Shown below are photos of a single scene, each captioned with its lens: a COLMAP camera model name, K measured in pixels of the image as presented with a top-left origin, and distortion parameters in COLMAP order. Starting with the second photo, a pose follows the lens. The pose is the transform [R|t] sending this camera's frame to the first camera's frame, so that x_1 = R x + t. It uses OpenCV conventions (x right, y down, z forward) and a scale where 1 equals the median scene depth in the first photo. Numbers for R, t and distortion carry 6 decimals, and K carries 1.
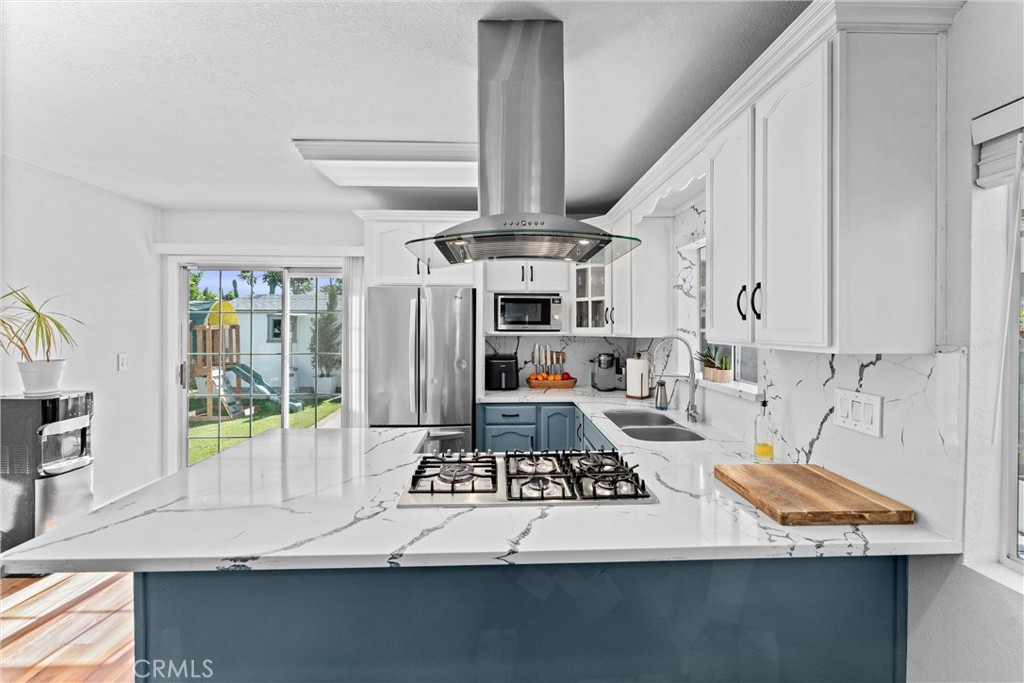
lens RADIAL K [[412.5, 0, 507.2], [0, 412.5, 329.4], [0, 0, 1]] dist [-0.000486, -0.000114]
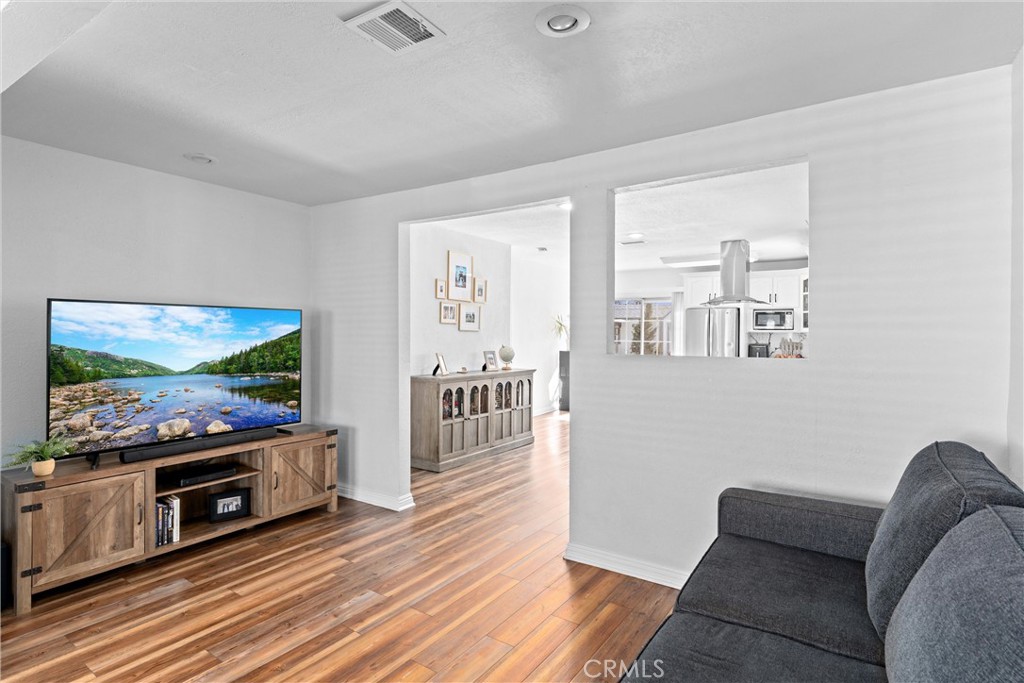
lens RADIAL K [[525.3, 0, 515.6], [0, 525.3, 328.3], [0, 0, 1]] dist [-0.004471, -0.000759]
pose [[0.819019, -0.000231, -0.573767, 0.446354], [-0.011048, 0.999808, -0.016172, 0.047105], [0.573660, 0.019584, 0.818859, -1.536479]]
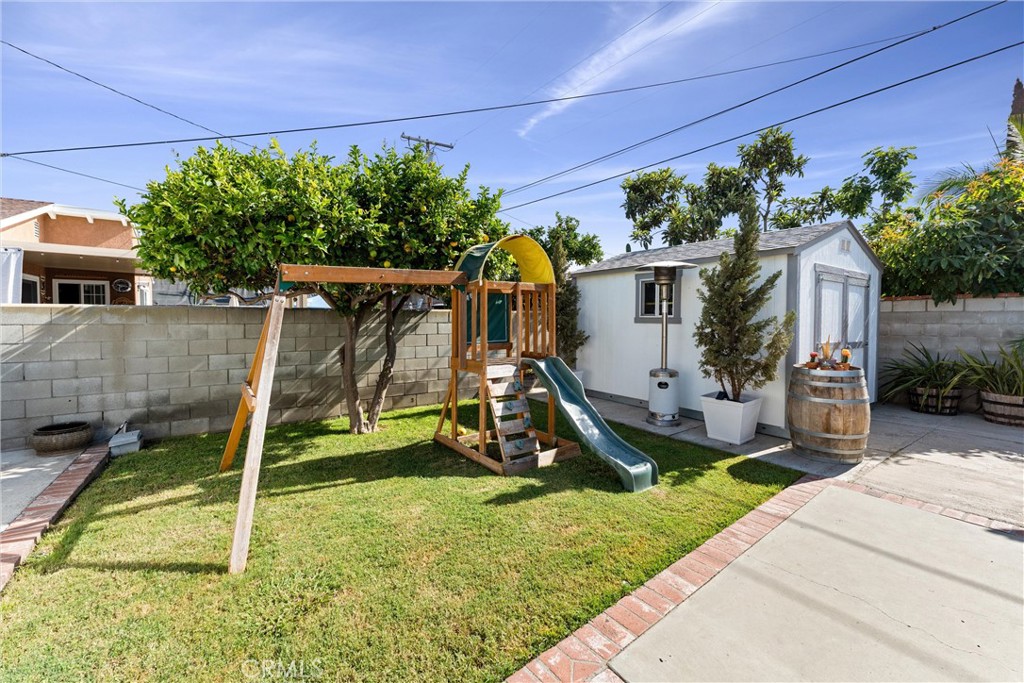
lens RADIAL K [[412.5, 0, 507.2], [0, 412.5, 329.4], [0, 0, 1]] dist [-0.000486, -0.000114]
pose [[0.552014, 0.026338, -0.833419, -0.607667], [-0.007261, 0.999615, 0.026780, 0.085751], [0.833803, -0.008731, 0.551993, 1.659243]]
